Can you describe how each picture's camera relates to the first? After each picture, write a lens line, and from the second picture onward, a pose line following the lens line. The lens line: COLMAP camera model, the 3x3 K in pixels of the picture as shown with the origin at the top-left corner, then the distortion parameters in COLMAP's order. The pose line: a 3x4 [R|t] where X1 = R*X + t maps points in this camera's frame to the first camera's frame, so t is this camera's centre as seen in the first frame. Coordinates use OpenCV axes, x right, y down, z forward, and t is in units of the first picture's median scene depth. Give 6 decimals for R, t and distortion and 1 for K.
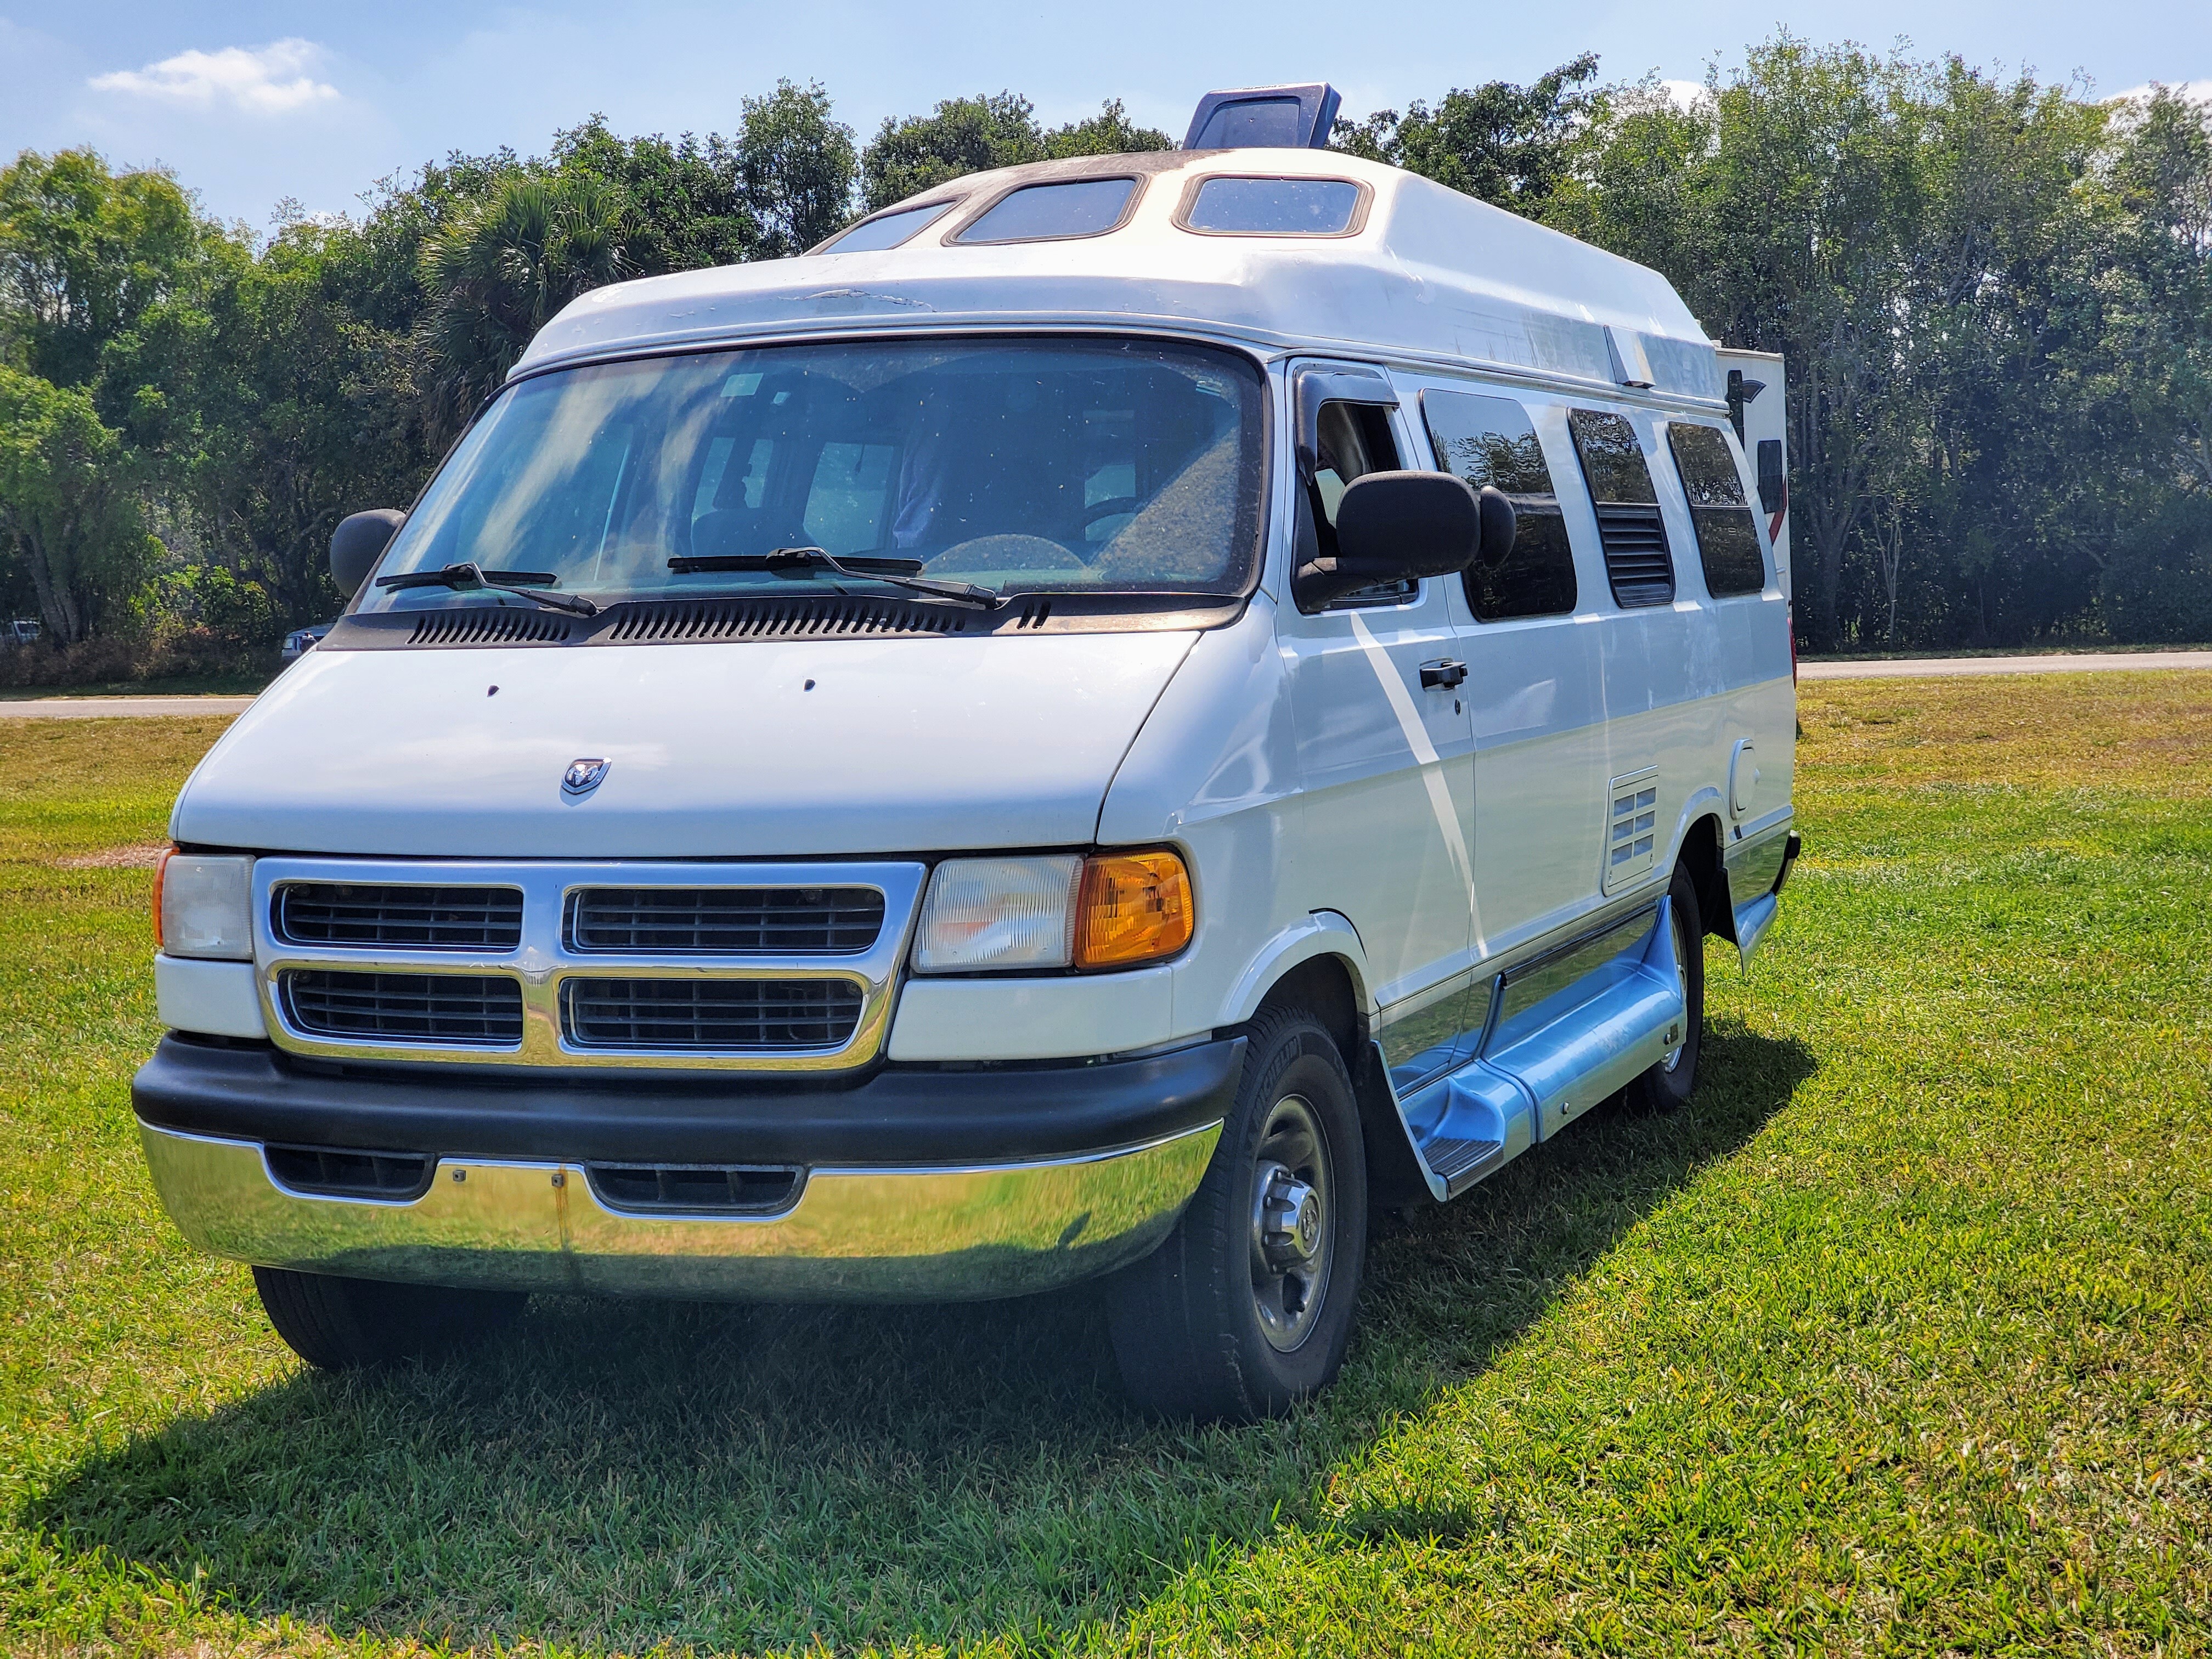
lens RADIAL K [[3342.8, 0, 1106.0], [0, 3342.8, 829.5], [0, 0, 1]] dist [-0.821864, -0.030414]
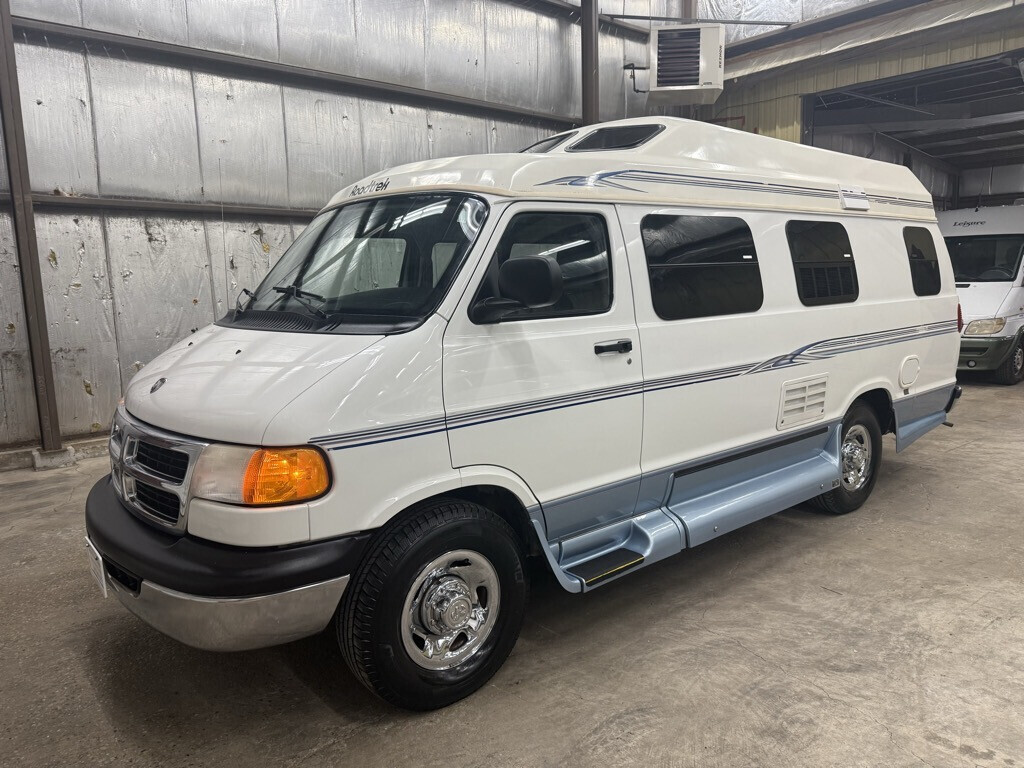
lens RADIAL K [[713.8, 0, 534.0], [0, 713.8, 384.0], [0, 0, 1]] dist [0.009537, -0.018222]
pose [[0.891622, 0.067898, -0.447660, 0.283320], [-0.034853, 0.996051, 0.081657, -0.061759], [0.451436, -0.057205, 0.890468, 0.581750]]
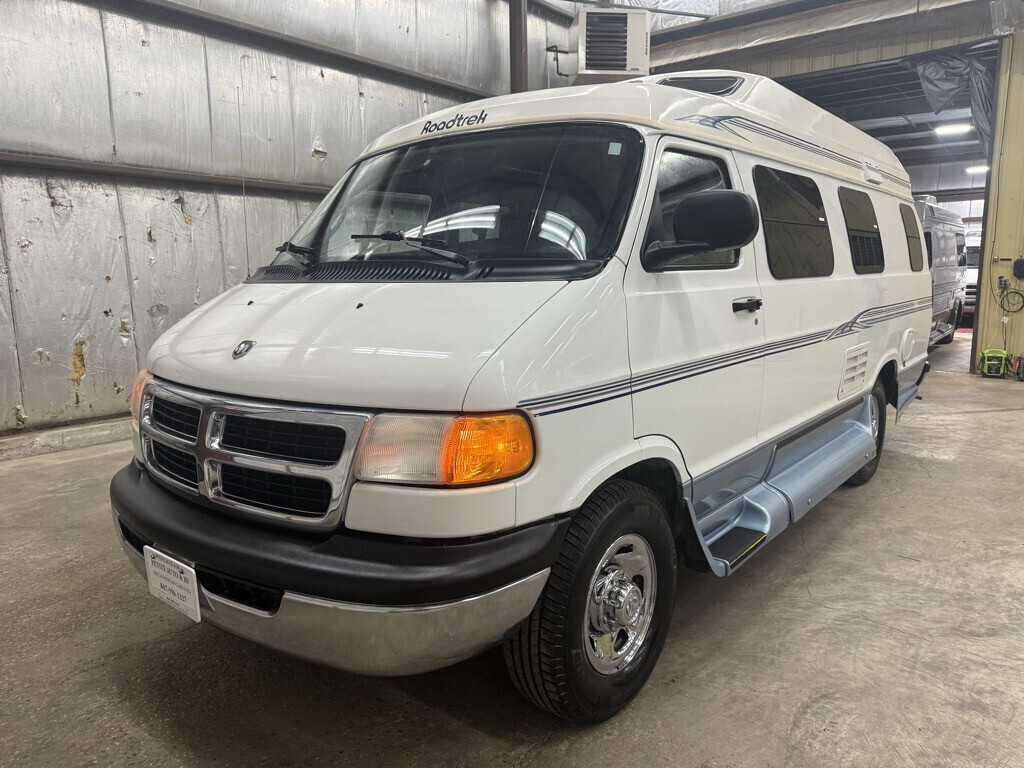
lens RADIAL K [[713.8, 0, 534.0], [0, 713.8, 384.0], [0, 0, 1]] dist [0.009537, -0.018222]
pose [[0.960092, 0.052091, -0.274790, 0.105245], [-0.030938, 0.996253, 0.080762, -0.031238], [0.277968, -0.069038, 0.958106, 0.573297]]
